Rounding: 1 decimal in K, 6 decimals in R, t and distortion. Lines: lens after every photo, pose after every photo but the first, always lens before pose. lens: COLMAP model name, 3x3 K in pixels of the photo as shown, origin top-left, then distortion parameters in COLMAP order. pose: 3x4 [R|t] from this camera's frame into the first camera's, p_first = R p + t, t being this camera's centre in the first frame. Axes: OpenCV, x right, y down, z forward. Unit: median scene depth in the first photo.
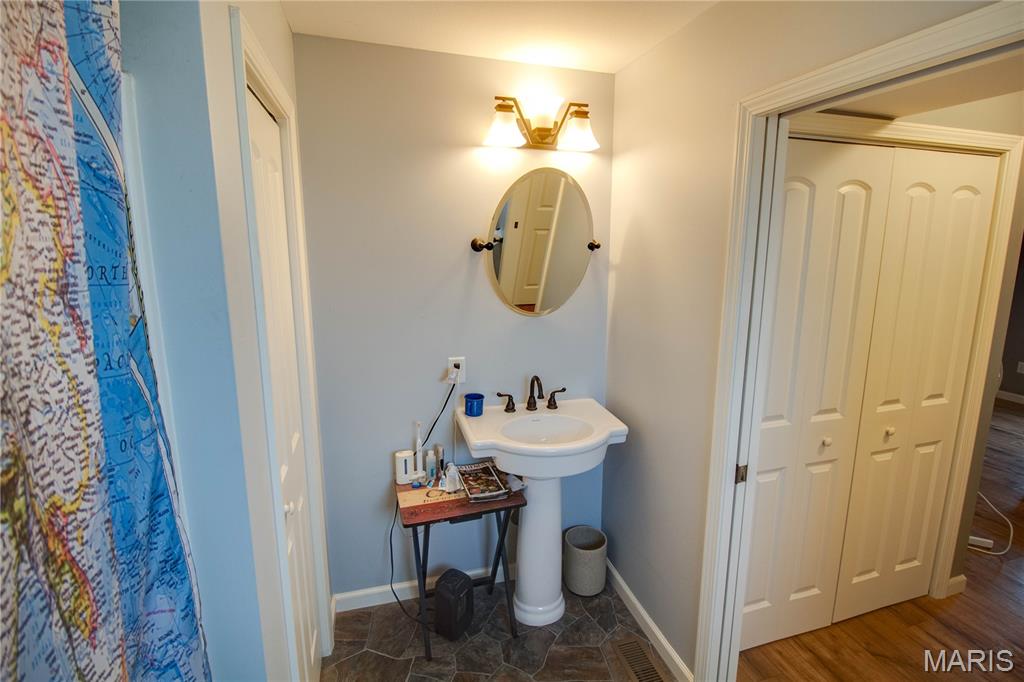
lens RADIAL K [[502.0, 0, 509.0], [0, 502.0, 337.9], [0, 0, 1]] dist [-0.004409, -0.000453]
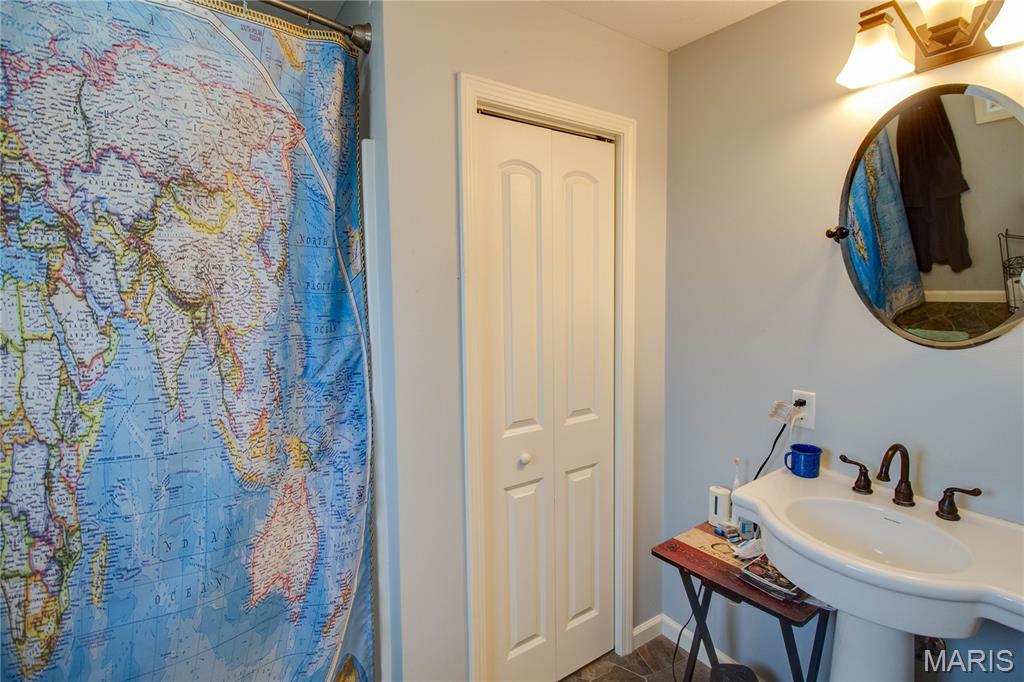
lens RADIAL K [[502.0, 0, 508.5], [0, 502.0, 337.2], [0, 0, 1]] dist [-0.004409, -0.000453]
pose [[0.322773, 0.091364, -0.942057, 0.475687], [-0.179905, 0.983106, 0.033705, 0.015375], [0.929221, 0.158601, 0.333757, 0.378034]]
